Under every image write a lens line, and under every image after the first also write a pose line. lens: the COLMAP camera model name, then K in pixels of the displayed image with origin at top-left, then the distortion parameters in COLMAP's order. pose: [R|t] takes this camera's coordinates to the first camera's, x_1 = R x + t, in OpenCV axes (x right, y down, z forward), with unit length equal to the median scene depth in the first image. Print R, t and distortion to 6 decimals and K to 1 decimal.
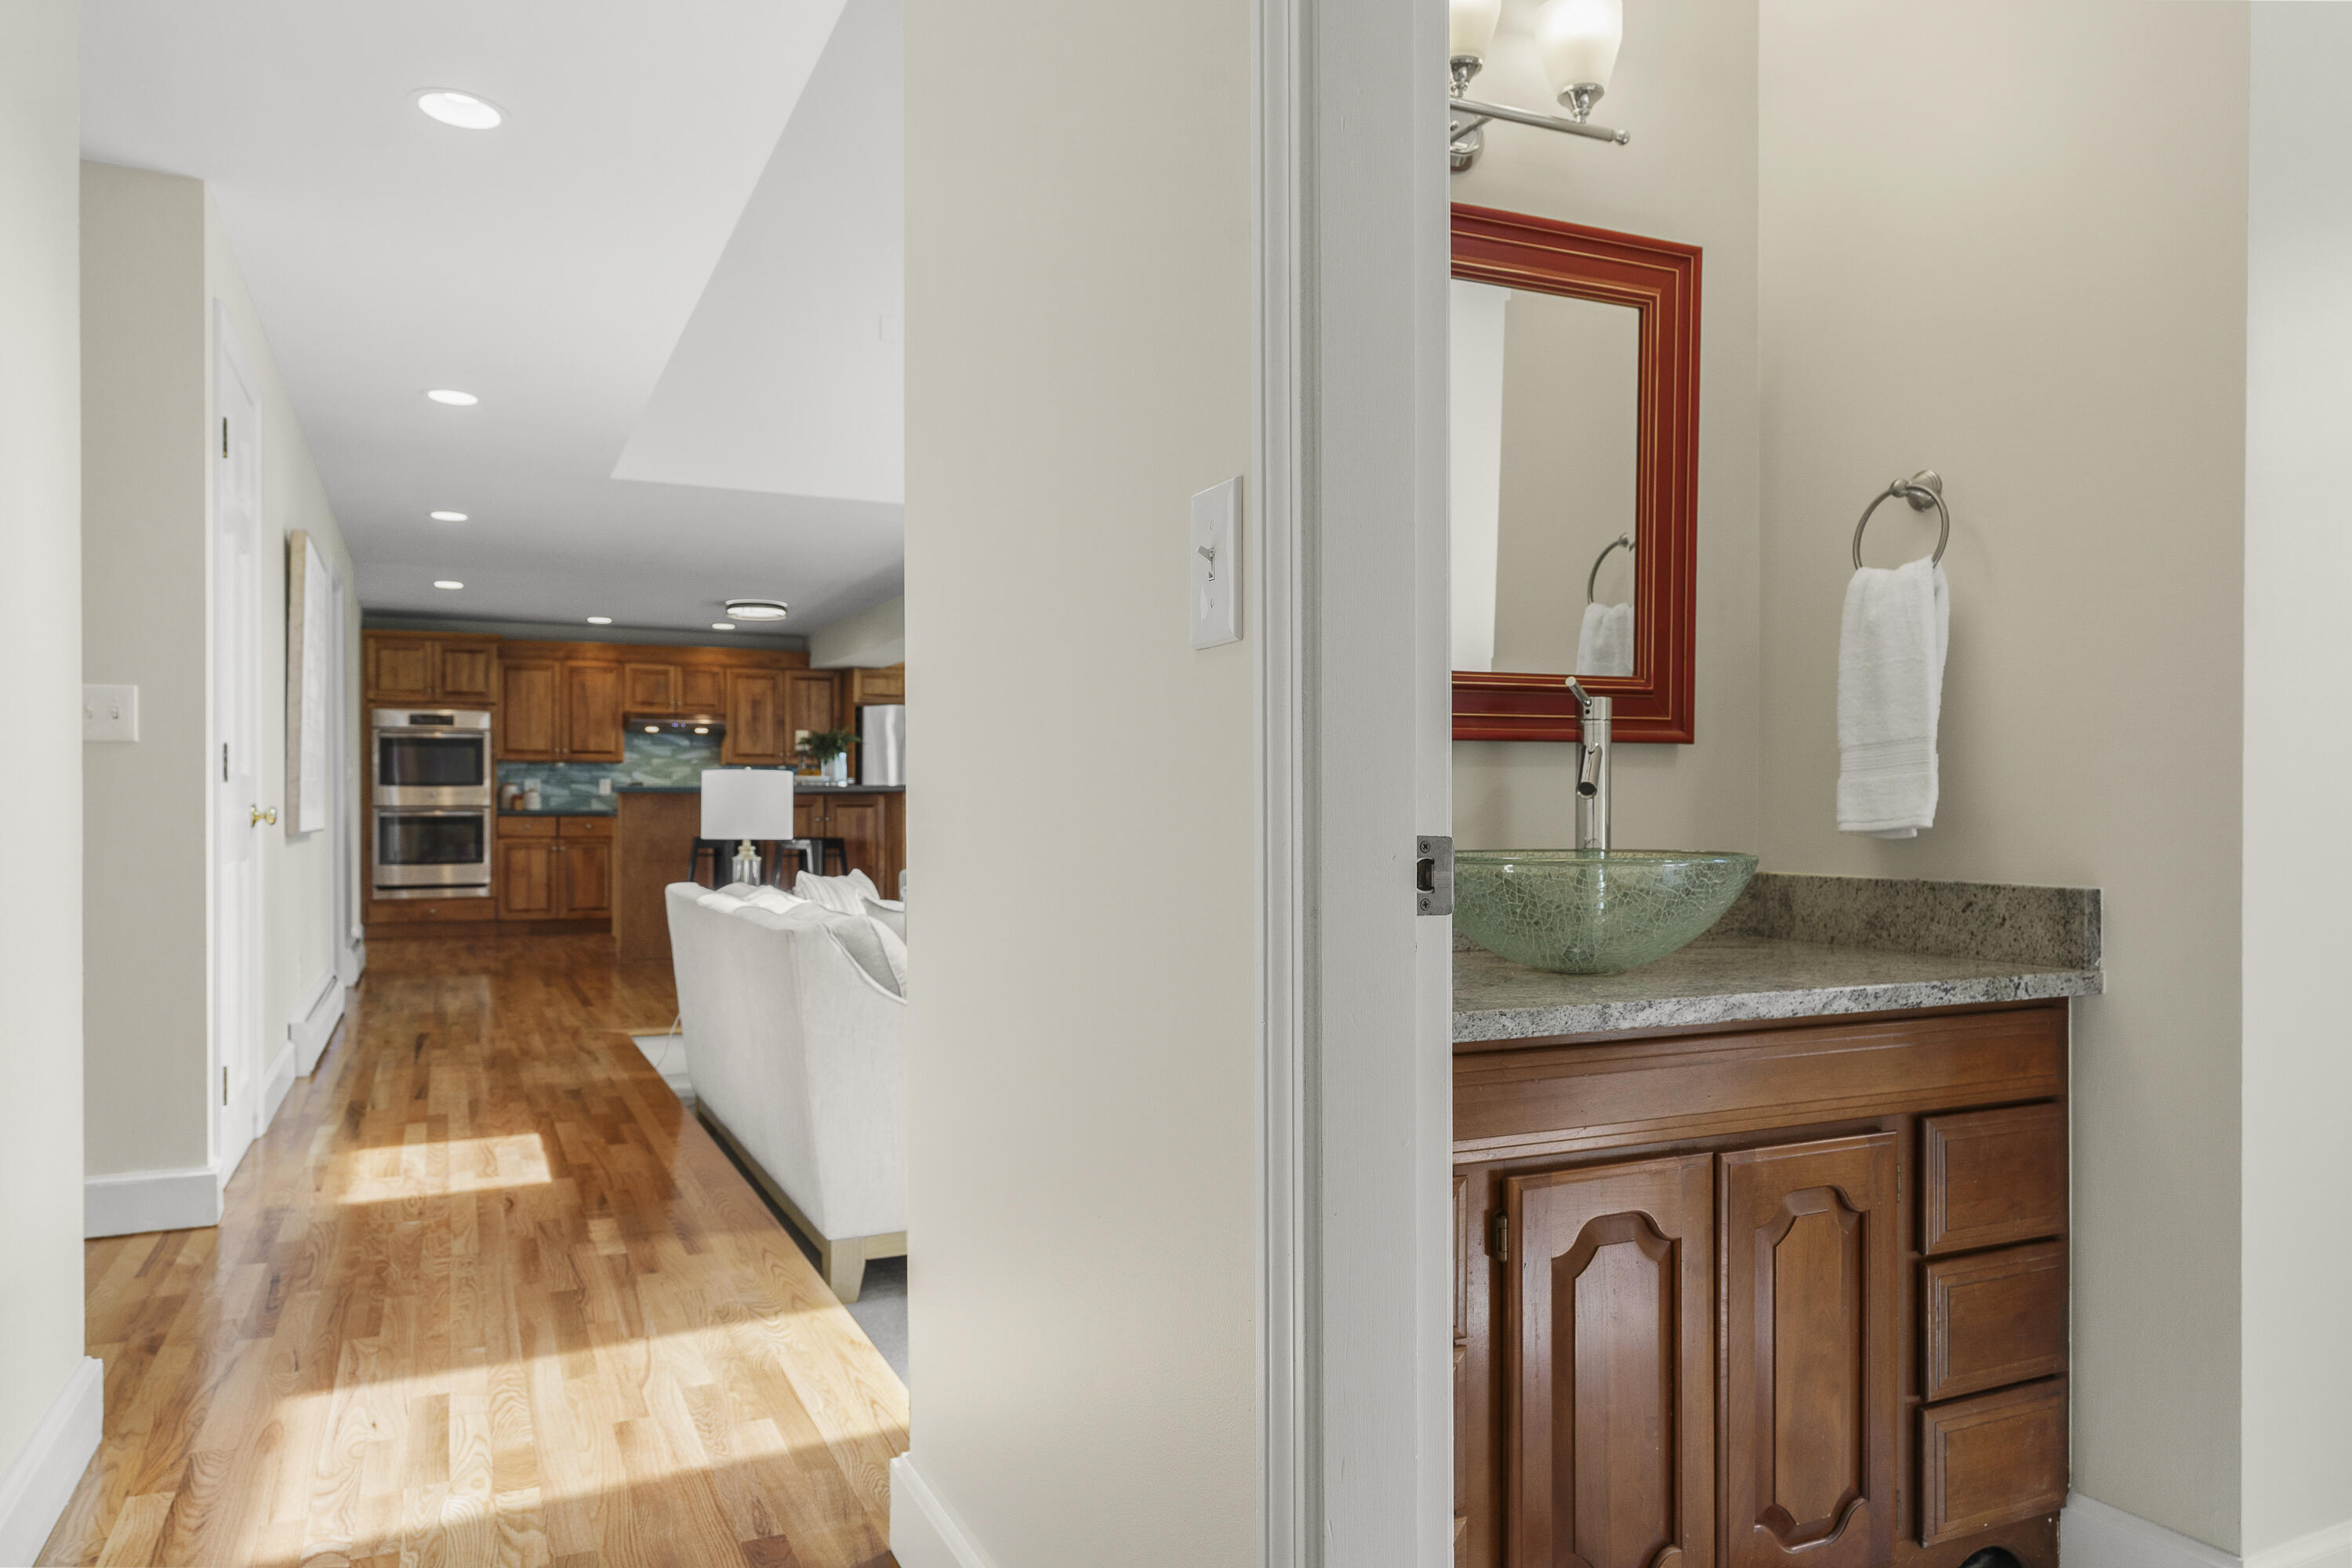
lens RADIAL K [[1538.8, 0, 1172.0], [0, 1538.8, 794.6], [0, 0, 1]] dist [0.002456, 0.000513]
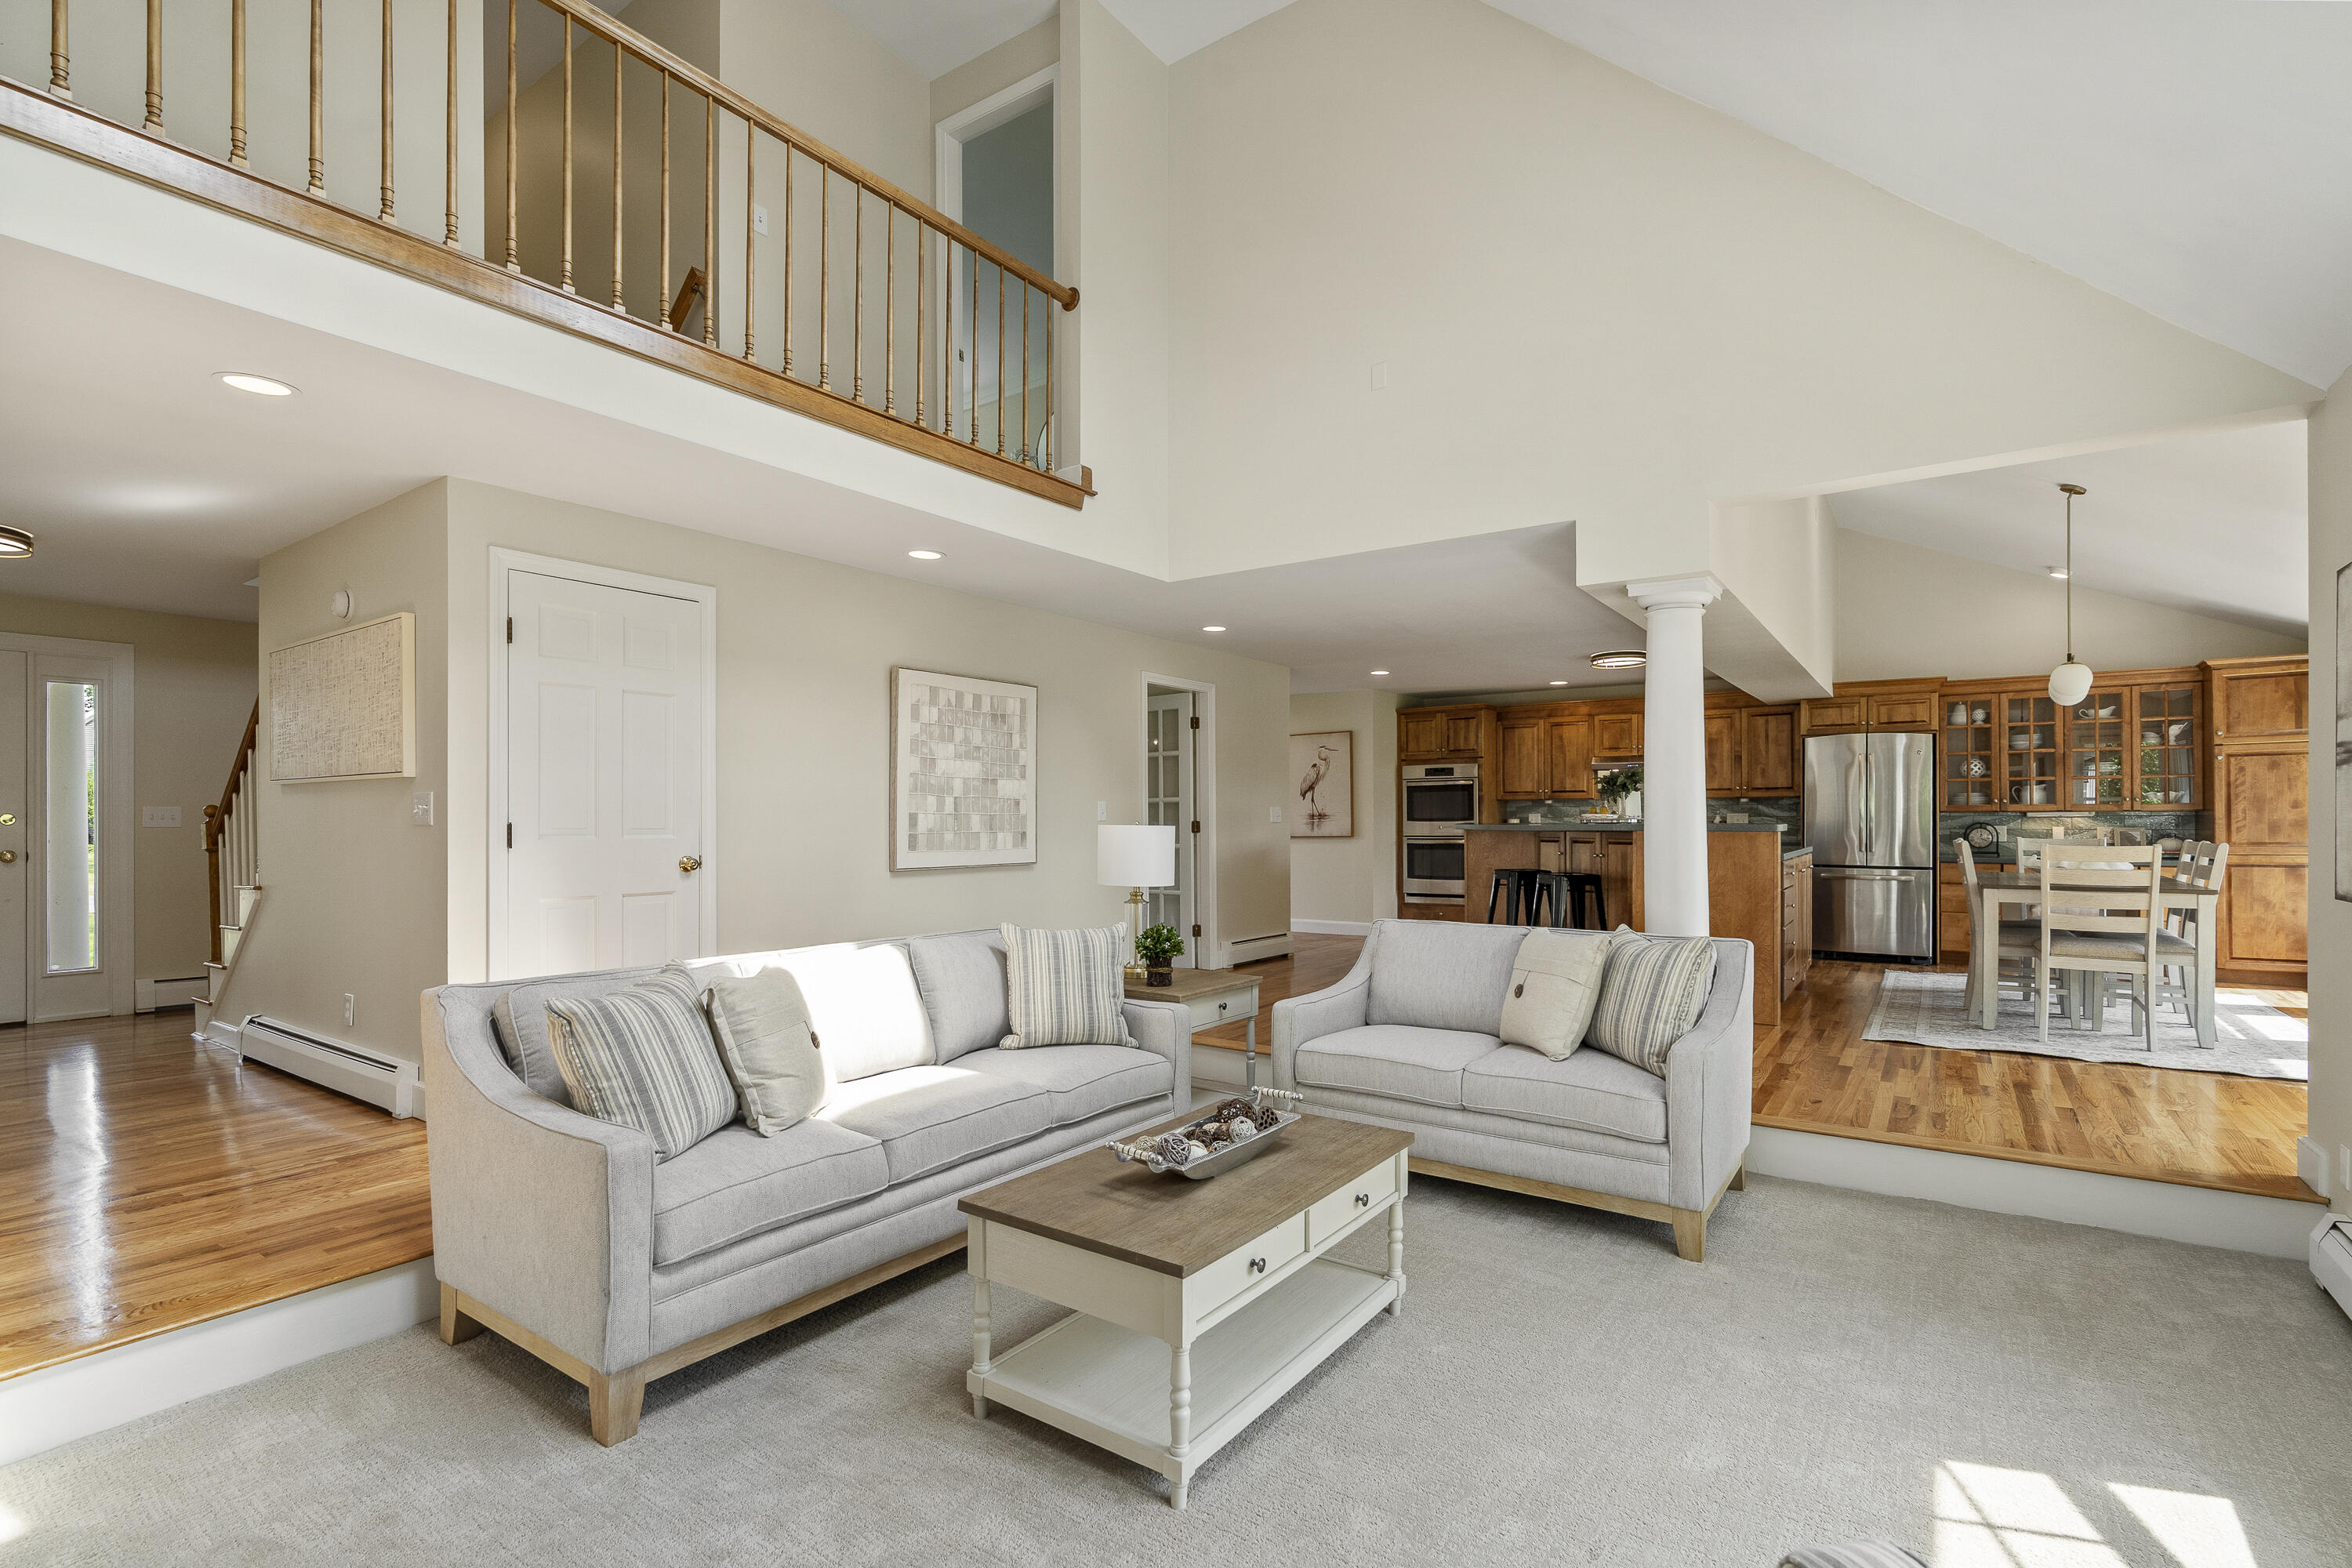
lens RADIAL K [[1074.9, 0, 1174.9], [0, 1074.9, 807.2], [0, 0, 1]] dist [-0.000114, -0.000035]
pose [[0.483021, -0.012386, -0.875521, 0.220344], [0.011470, 0.999904, -0.007818, -0.012720], [0.875533, -0.006266, 0.483117, 0.332453]]
